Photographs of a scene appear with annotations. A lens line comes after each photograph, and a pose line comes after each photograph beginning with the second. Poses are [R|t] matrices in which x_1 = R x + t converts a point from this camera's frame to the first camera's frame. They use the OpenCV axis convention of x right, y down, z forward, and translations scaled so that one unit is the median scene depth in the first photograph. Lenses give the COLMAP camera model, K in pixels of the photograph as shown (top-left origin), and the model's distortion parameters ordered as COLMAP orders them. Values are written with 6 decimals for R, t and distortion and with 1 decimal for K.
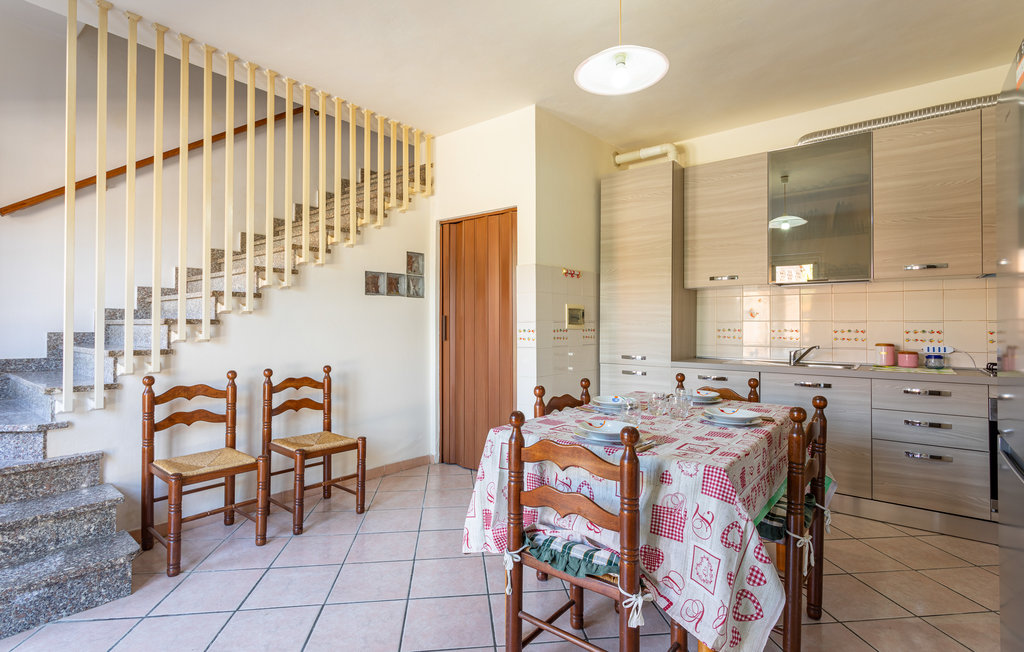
lens RADIAL K [[493.6, 0, 515.7], [0, 493.6, 327.3], [0, 0, 1]] dist [0.004040, 0.001474]
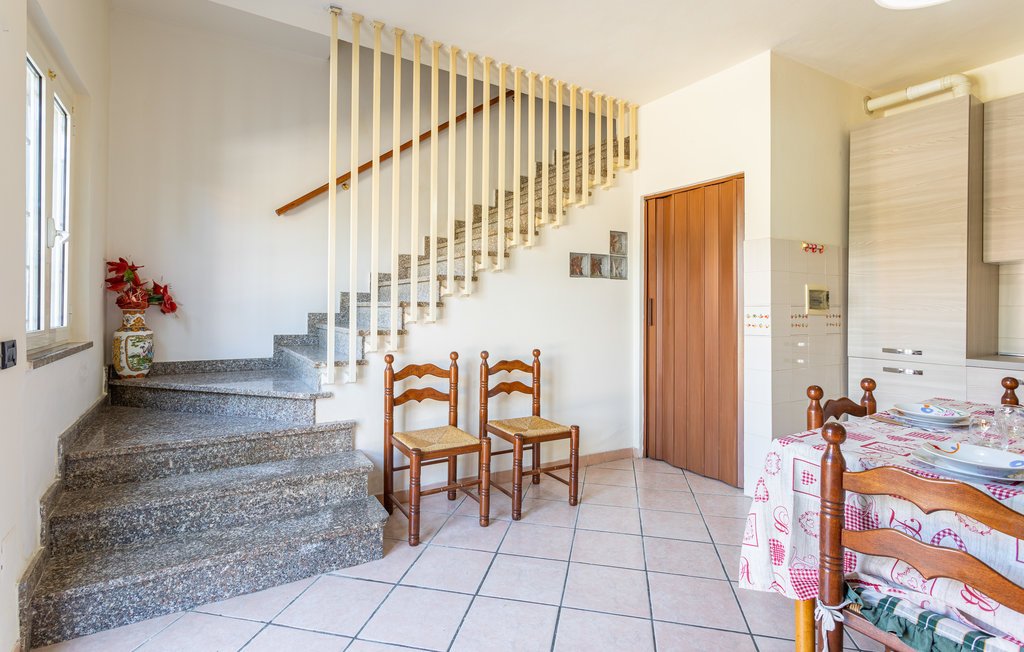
lens RADIAL K [[493.6, 0, 514.1], [0, 493.6, 316.3], [0, 0, 1]] dist [0.004040, 0.001474]
pose [[0.945291, 0.011549, -0.326023, -0.103297], [-0.008146, 0.999897, 0.011801, 0.000528], [0.326126, -0.008499, 0.945288, 0.054735]]
